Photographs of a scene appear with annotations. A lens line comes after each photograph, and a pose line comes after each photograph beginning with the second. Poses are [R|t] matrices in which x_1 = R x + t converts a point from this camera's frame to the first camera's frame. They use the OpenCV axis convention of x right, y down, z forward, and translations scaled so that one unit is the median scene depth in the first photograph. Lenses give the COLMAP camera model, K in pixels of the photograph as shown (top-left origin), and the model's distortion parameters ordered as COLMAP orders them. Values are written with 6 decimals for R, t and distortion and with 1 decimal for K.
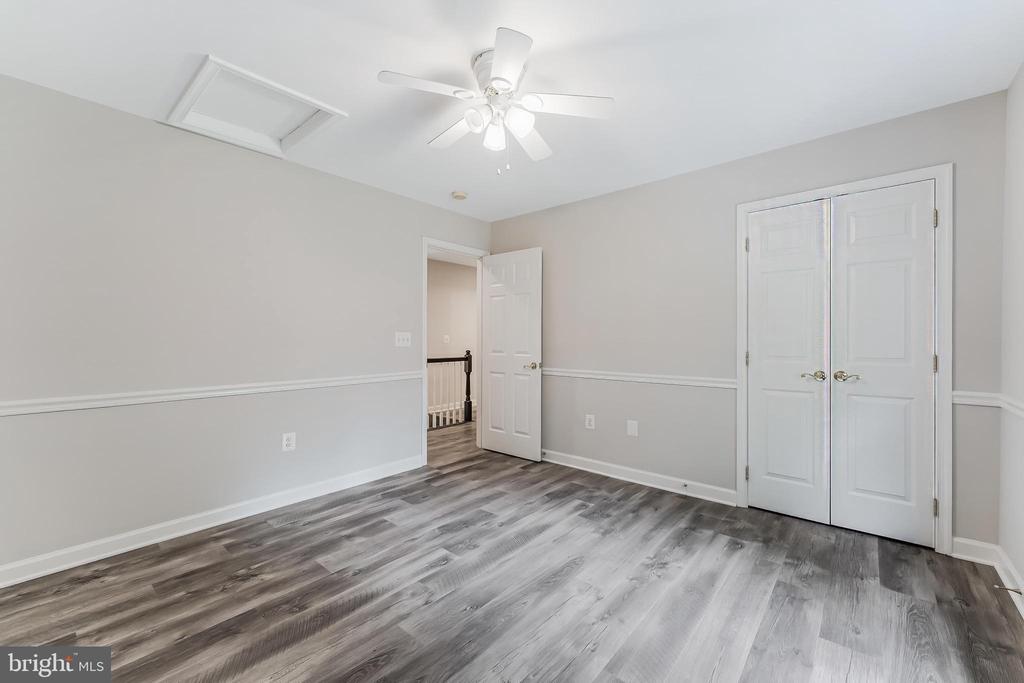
lens RADIAL K [[389.0, 0, 534.6], [0, 389.0, 342.5], [0, 0, 1]] dist [-0.002597, -0.000032]
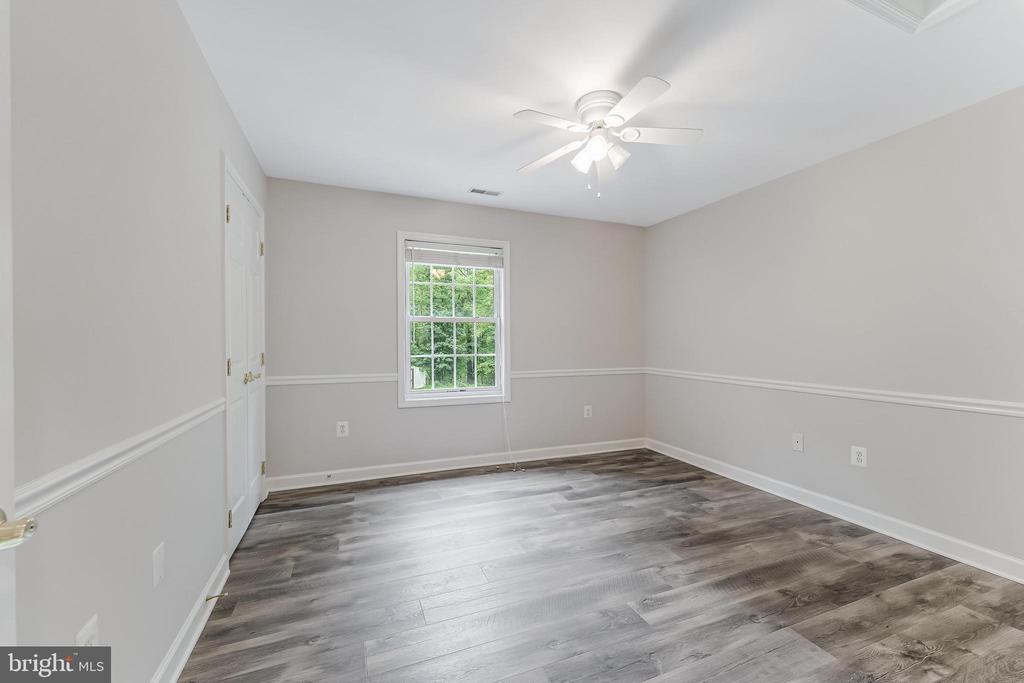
lens RADIAL K [[417.8, 0, 518.7], [0, 417.8, 338.7], [0, 0, 1]] dist [-0.001583, -0.000389]
pose [[-0.864858, 0.000897, 0.502015, -0.477127], [0.003265, 0.999987, 0.003839, -0.011381], [-0.502006, 0.004960, -0.864850, 2.046402]]
